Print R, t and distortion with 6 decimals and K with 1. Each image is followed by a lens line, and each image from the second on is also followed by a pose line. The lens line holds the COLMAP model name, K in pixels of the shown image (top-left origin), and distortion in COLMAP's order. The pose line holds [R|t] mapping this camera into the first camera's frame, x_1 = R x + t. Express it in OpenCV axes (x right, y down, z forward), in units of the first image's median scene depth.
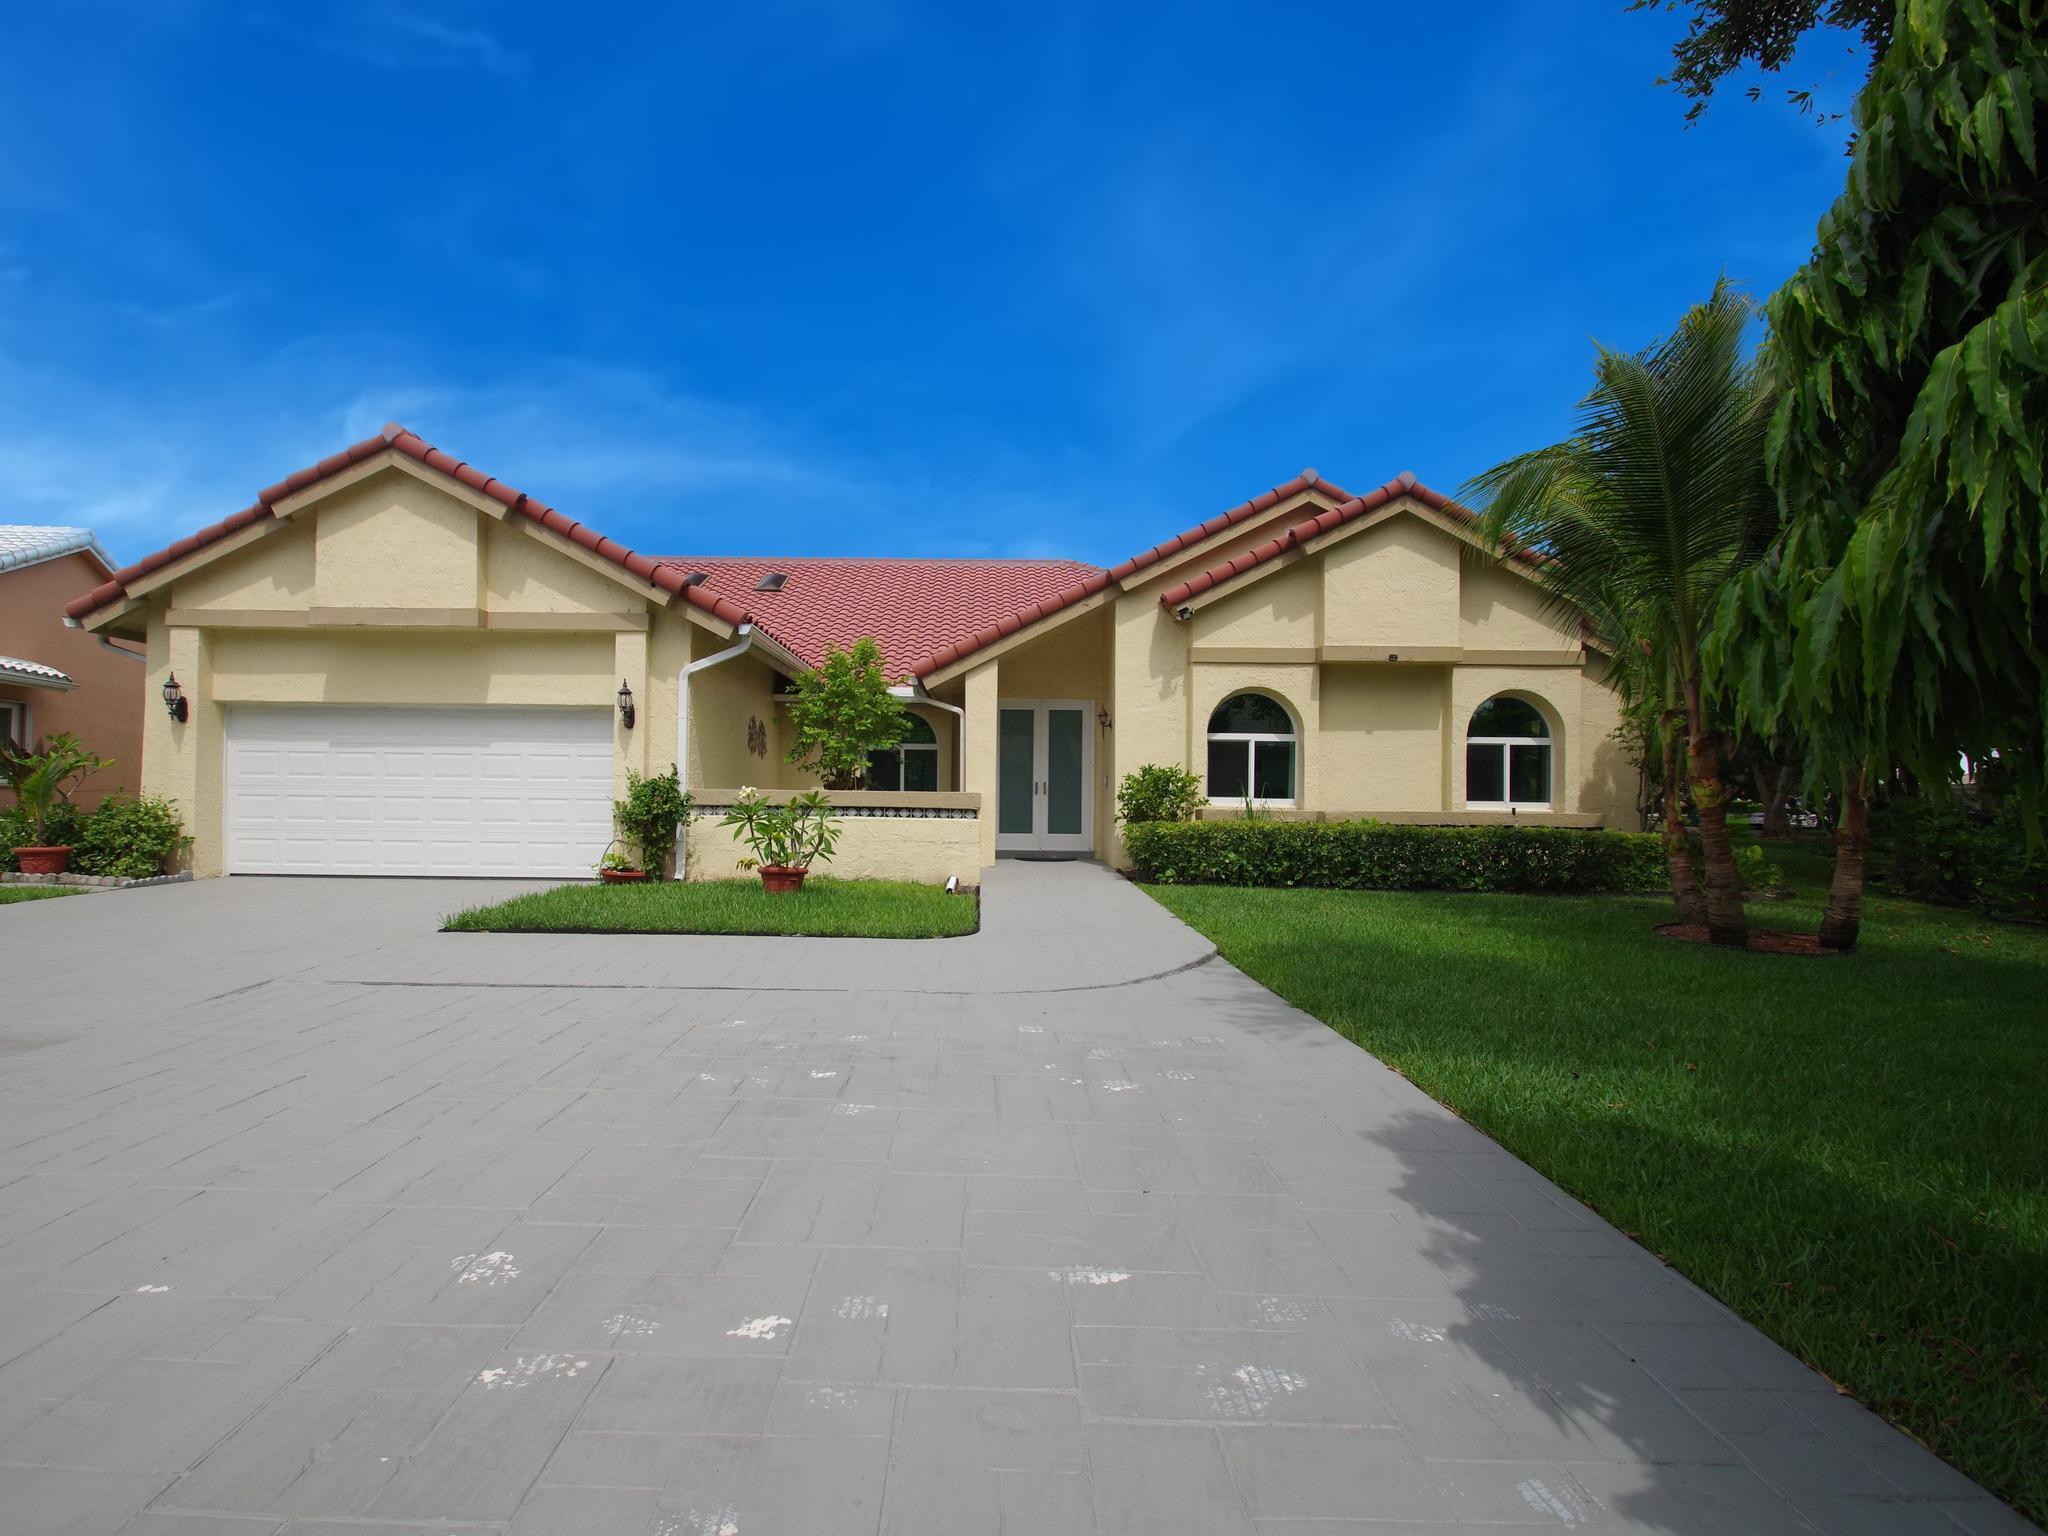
lens RADIAL K [[1059.4, 0, 1021.7], [0, 1059.4, 774.5], [0, 0, 1]] dist [-0.000858, -0.006779]
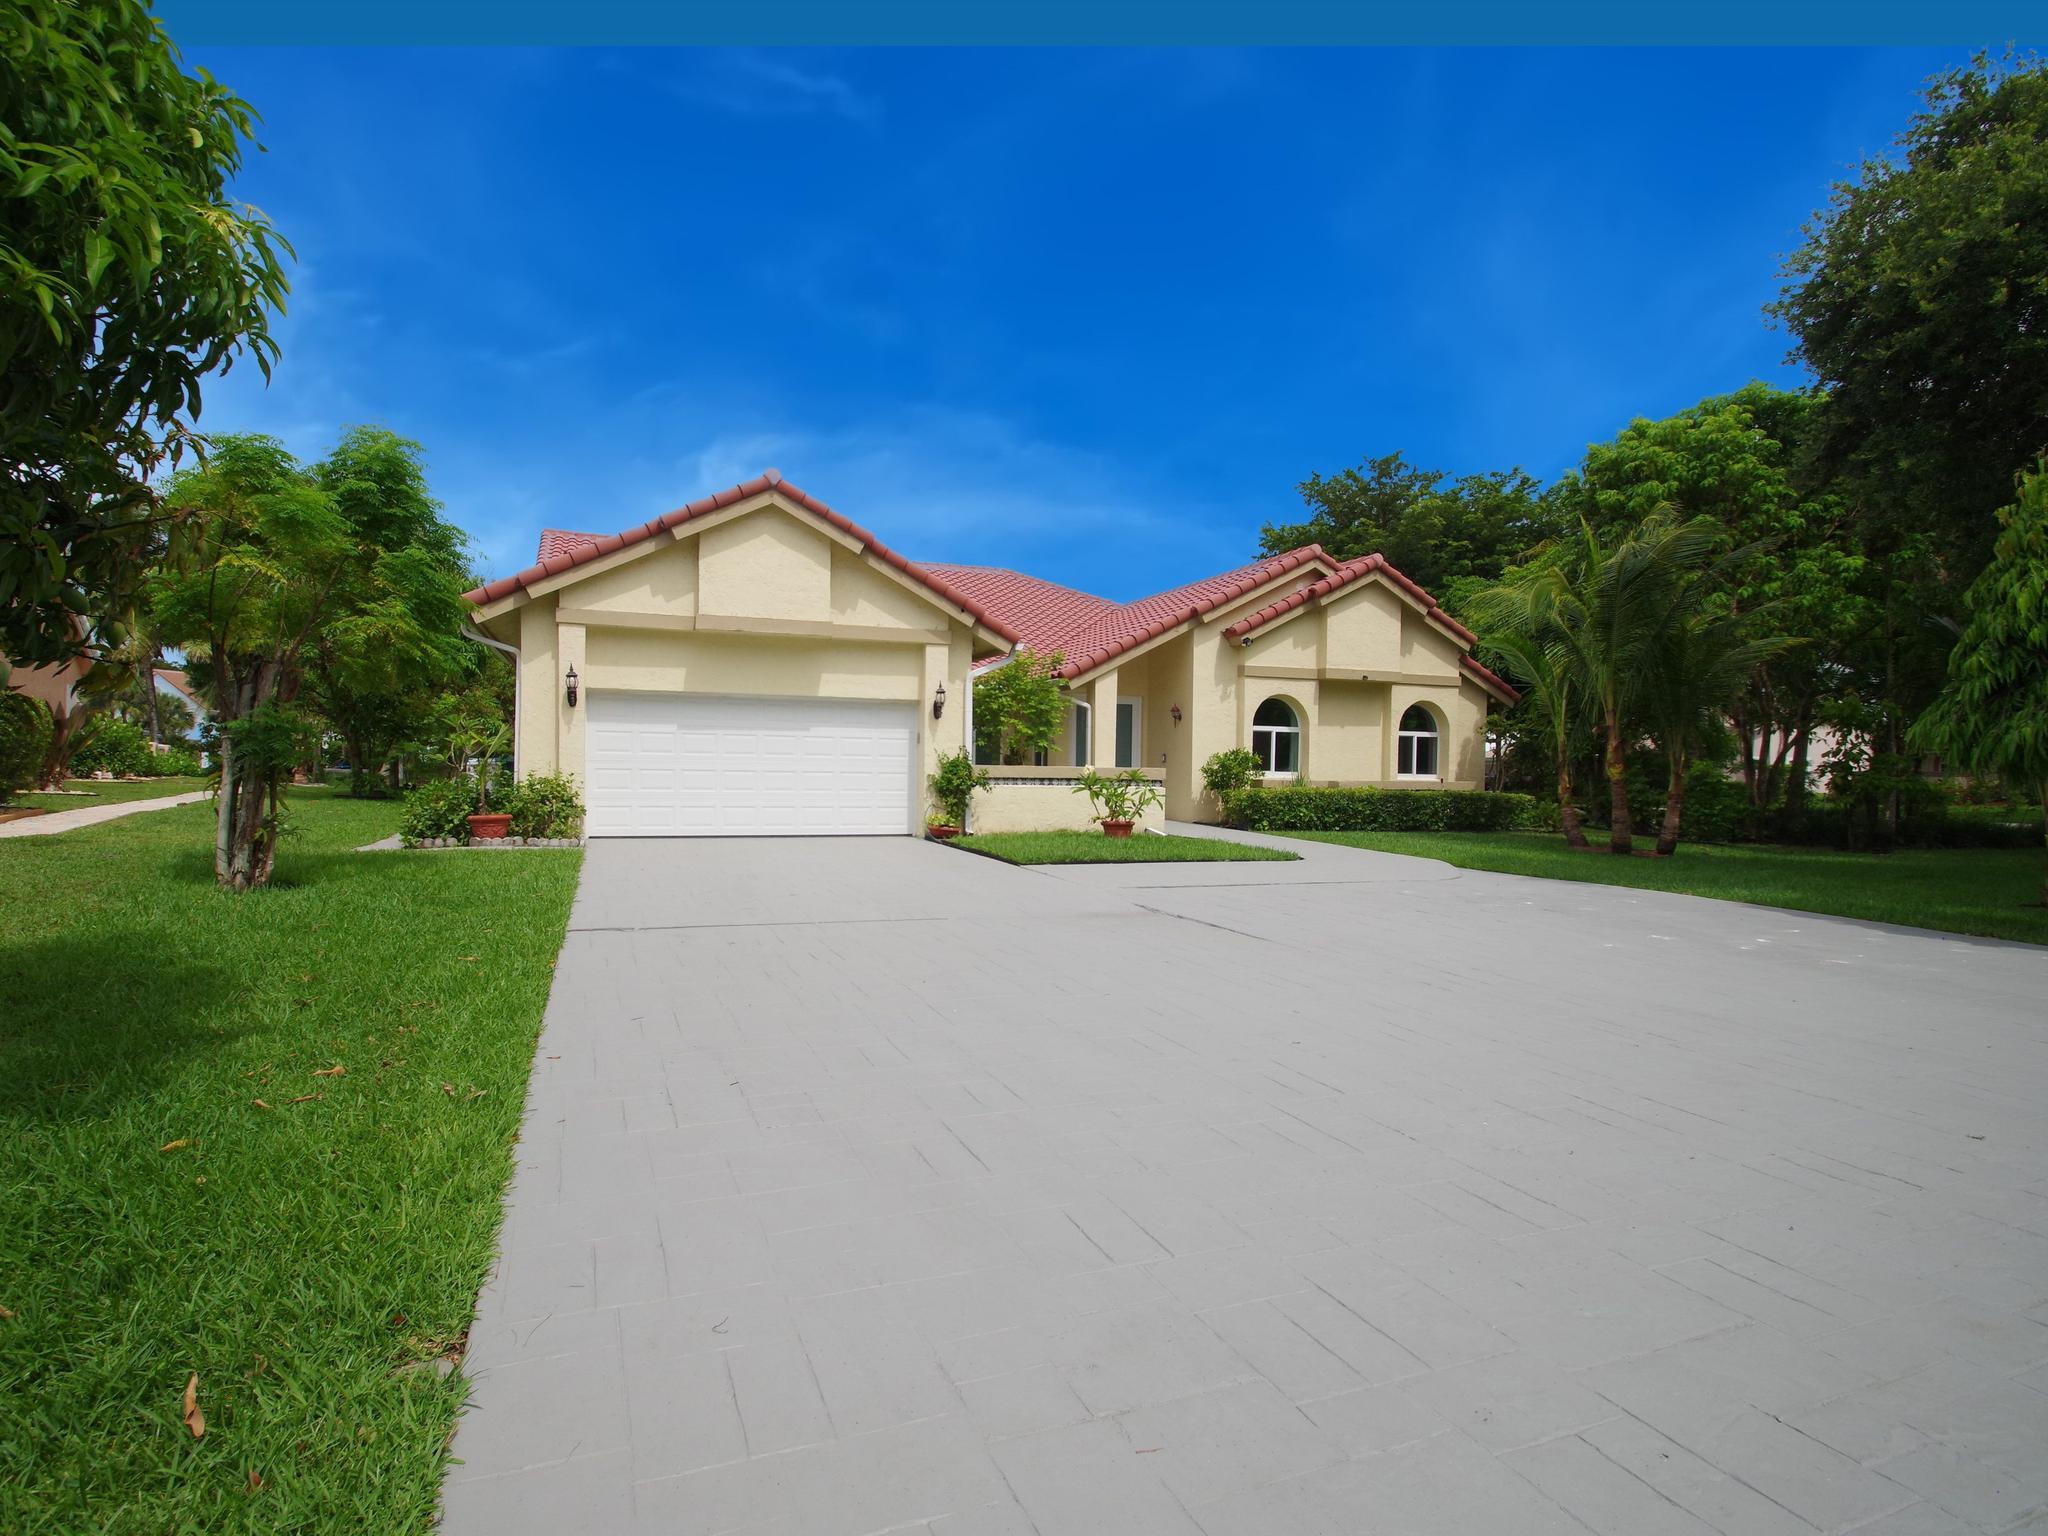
lens RADIAL K [[1059.4, 0, 1024.9], [0, 1059.4, 769.1], [0, 0, 1]] dist [-0.000858, -0.006779]
pose [[0.932859, 0.002085, 0.360237, -0.628165], [-0.012408, 0.999576, 0.026346, -0.014695], [-0.360029, -0.029047, 0.932489, -0.220810]]
